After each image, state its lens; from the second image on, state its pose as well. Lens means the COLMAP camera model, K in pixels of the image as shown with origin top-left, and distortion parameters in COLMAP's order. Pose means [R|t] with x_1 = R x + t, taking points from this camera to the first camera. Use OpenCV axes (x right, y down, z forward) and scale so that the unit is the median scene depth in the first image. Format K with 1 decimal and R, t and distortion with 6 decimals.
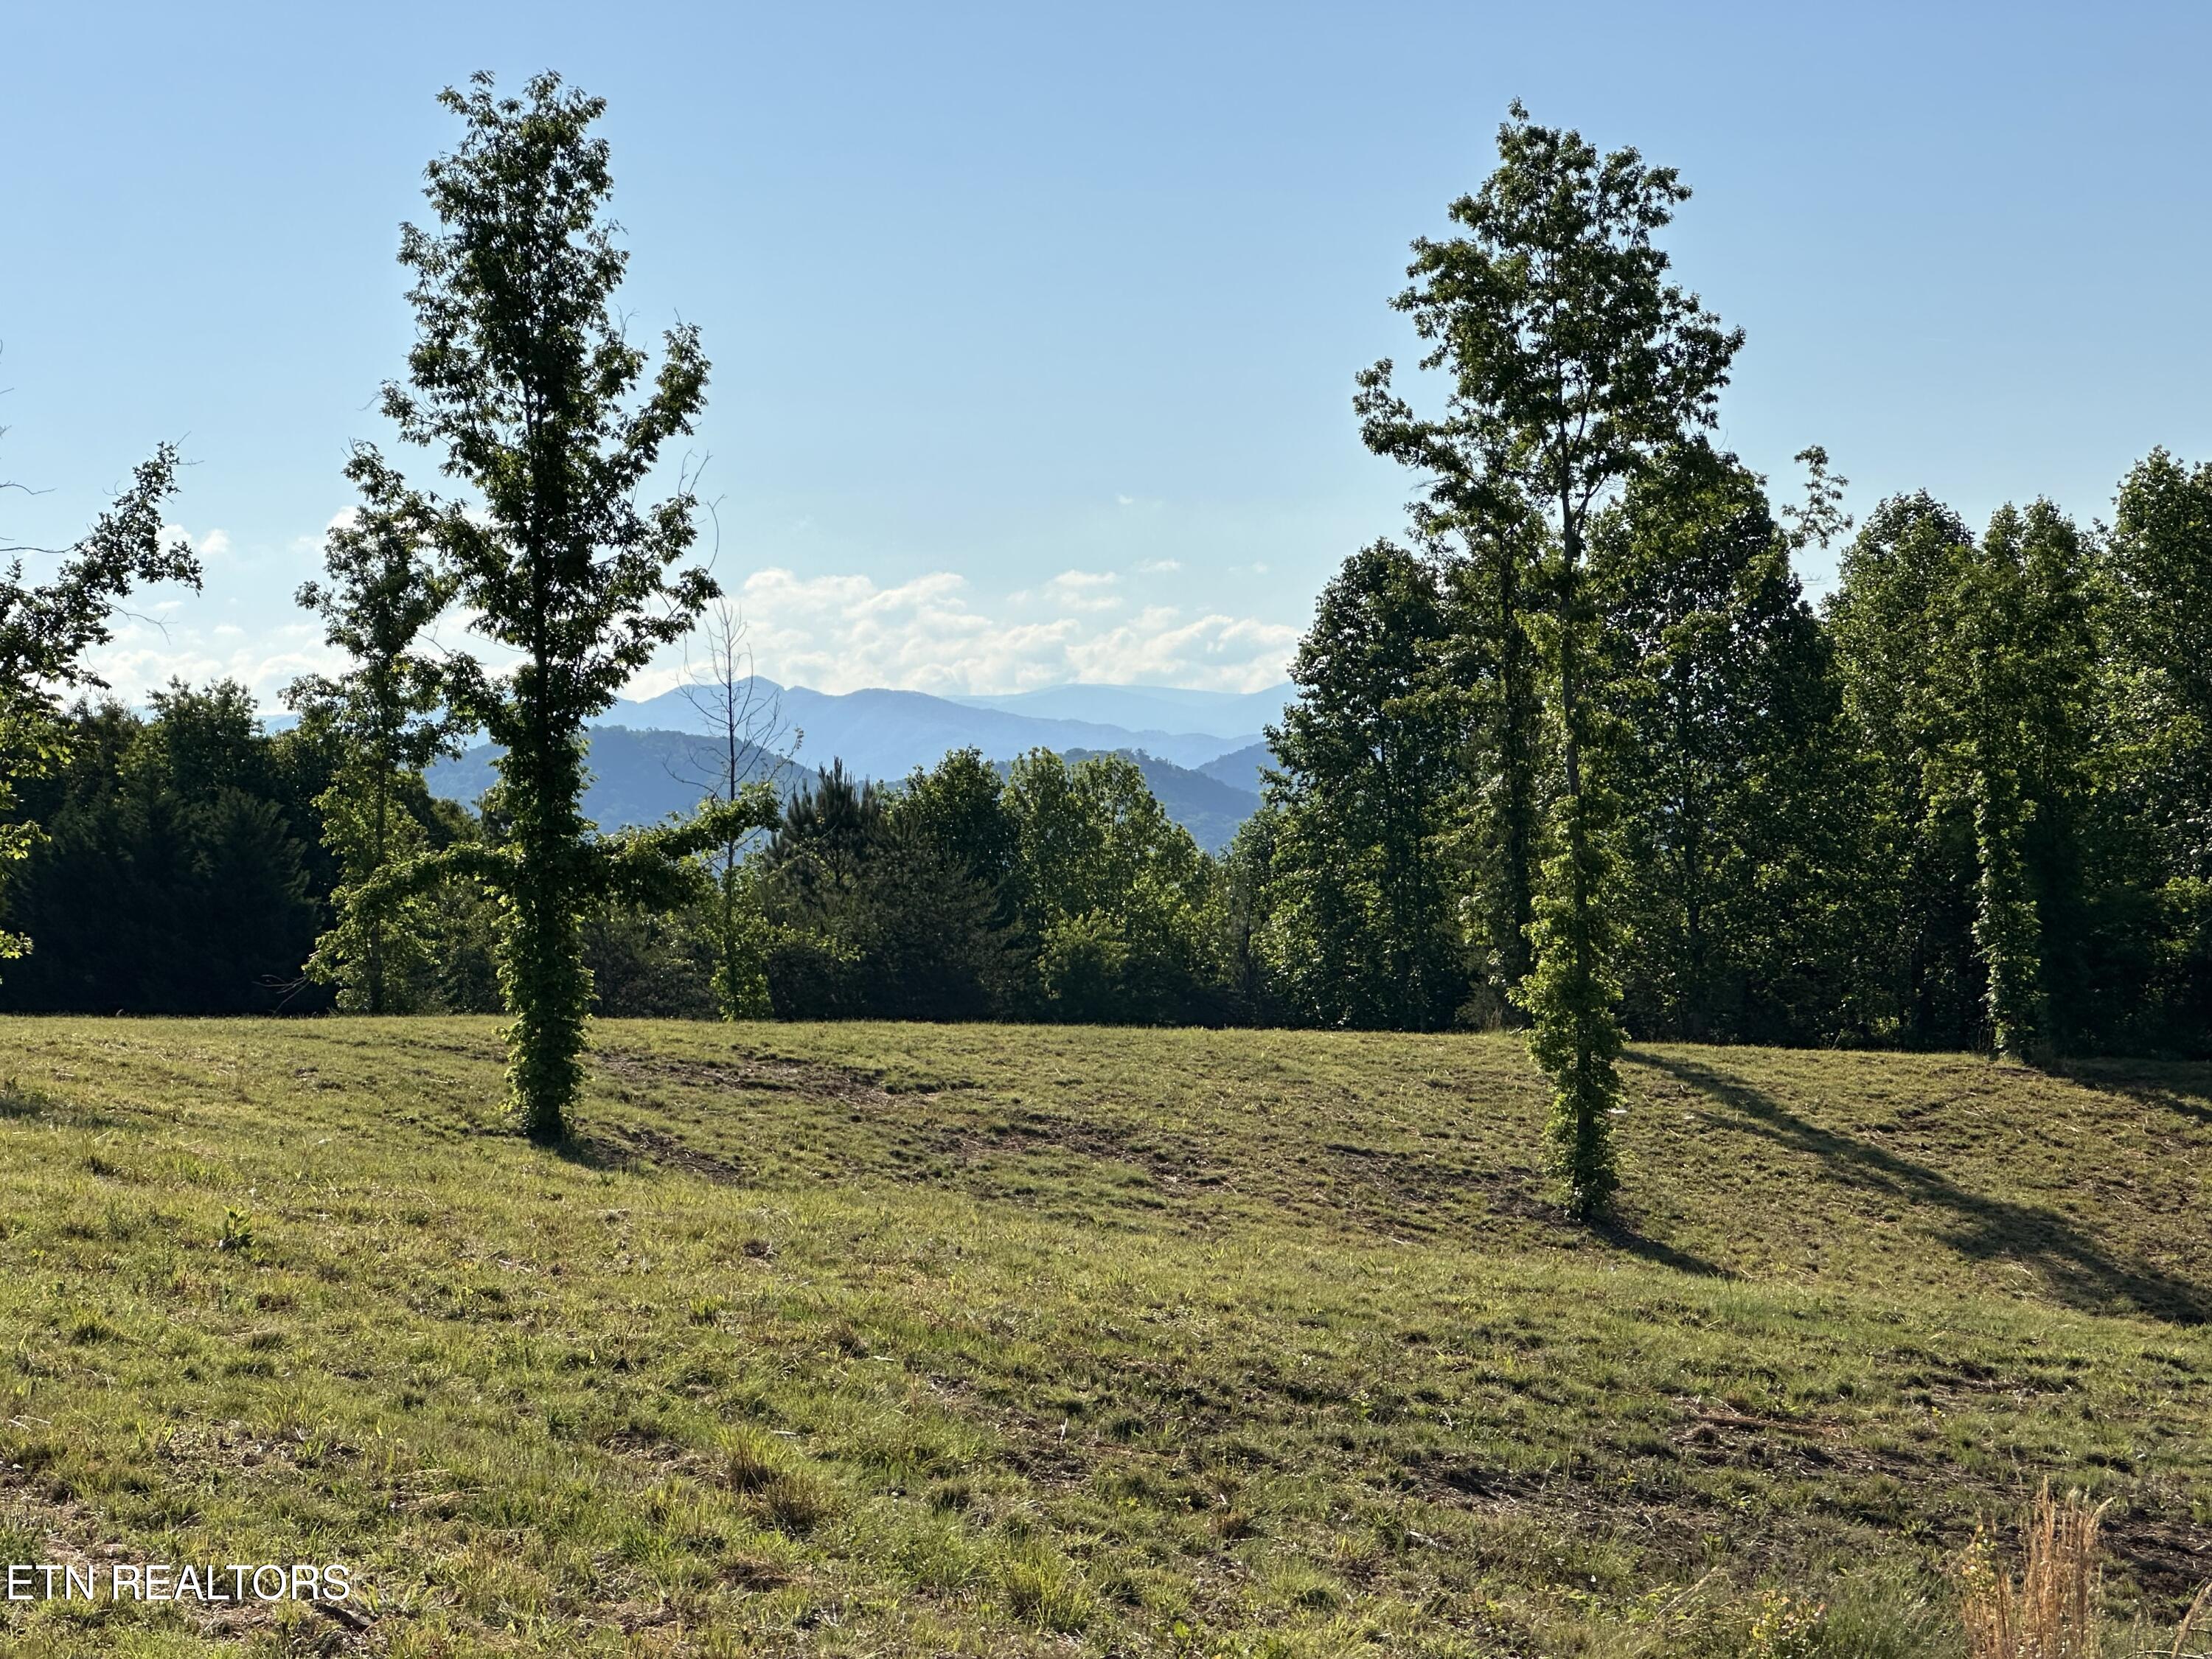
lens RADIAL K [[4990.0, 0, 1131.5], [0, 4990.0, 728.2], [0, 0, 1]] dist [-0.141820, 3.140020]
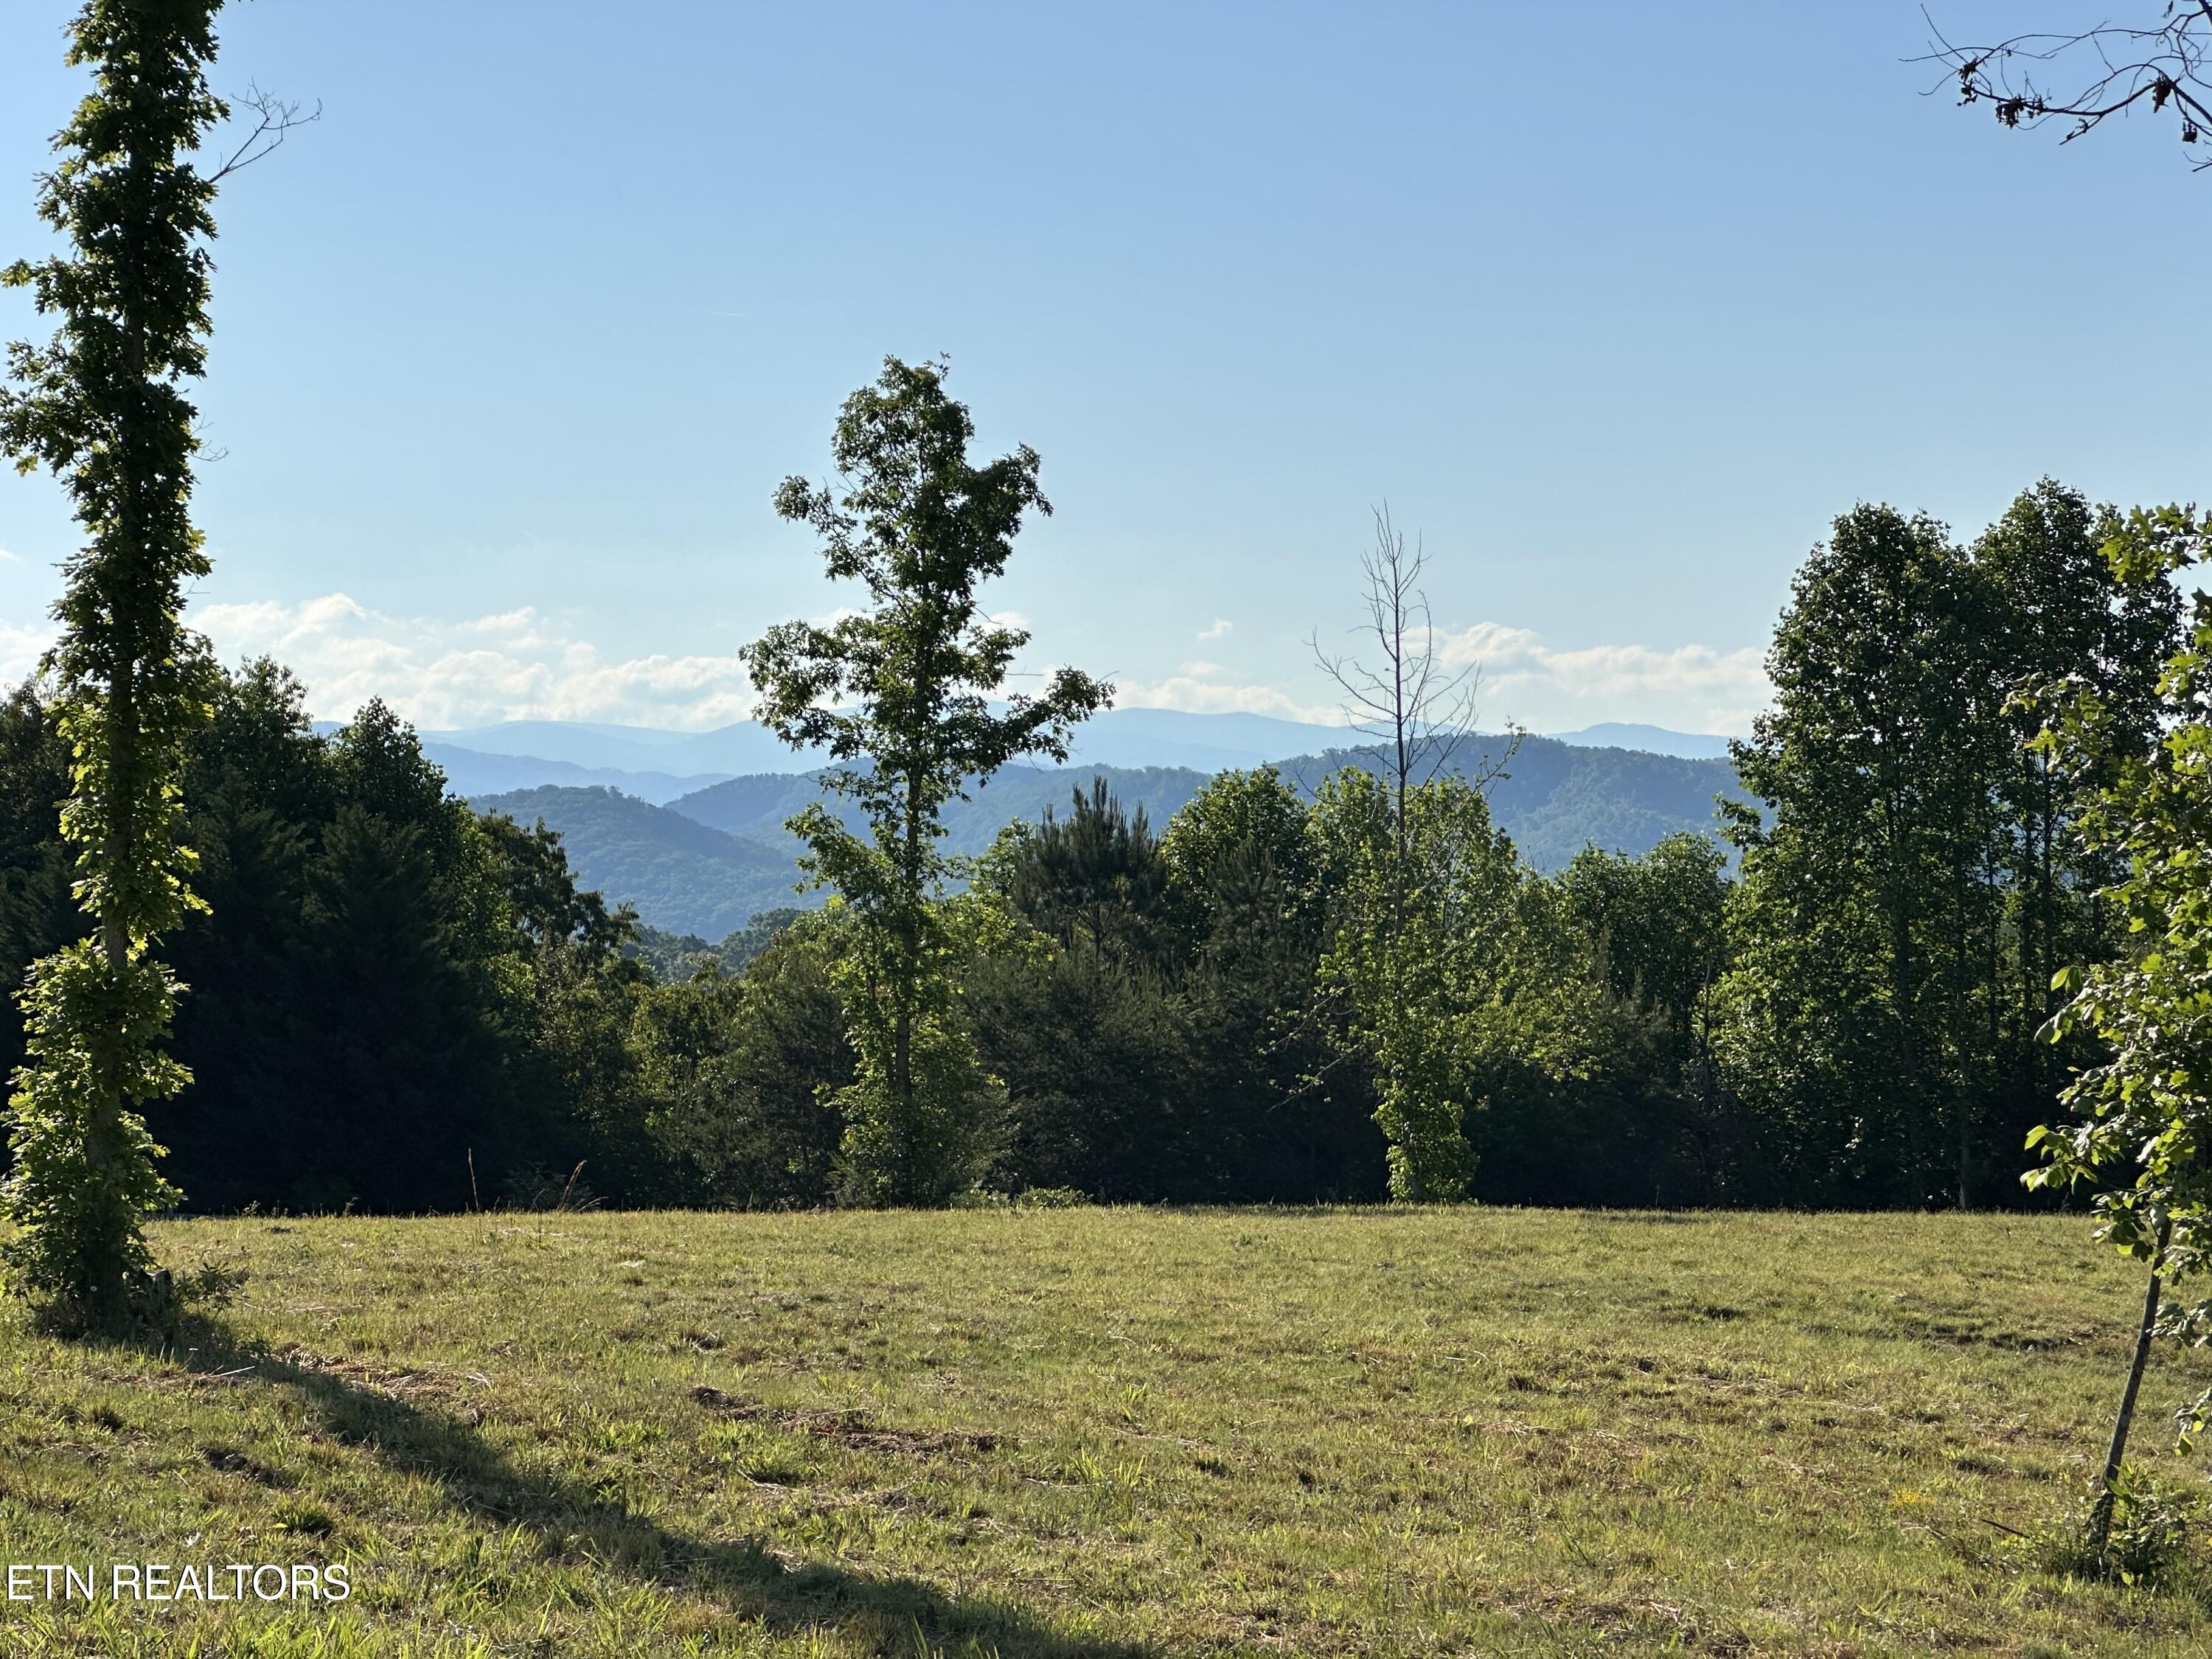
lens RADIAL K [[4978.5, 0, 1104.1], [0, 4978.5, 744.9], [0, 0, 1]] dist [-0.122481, 2.827277]
pose [[0.994308, 0.015904, 0.105351, -0.191663], [-0.015356, 0.999864, -0.006013, 0.007873], [-0.105432, 0.004361, 0.994417, 0.367438]]
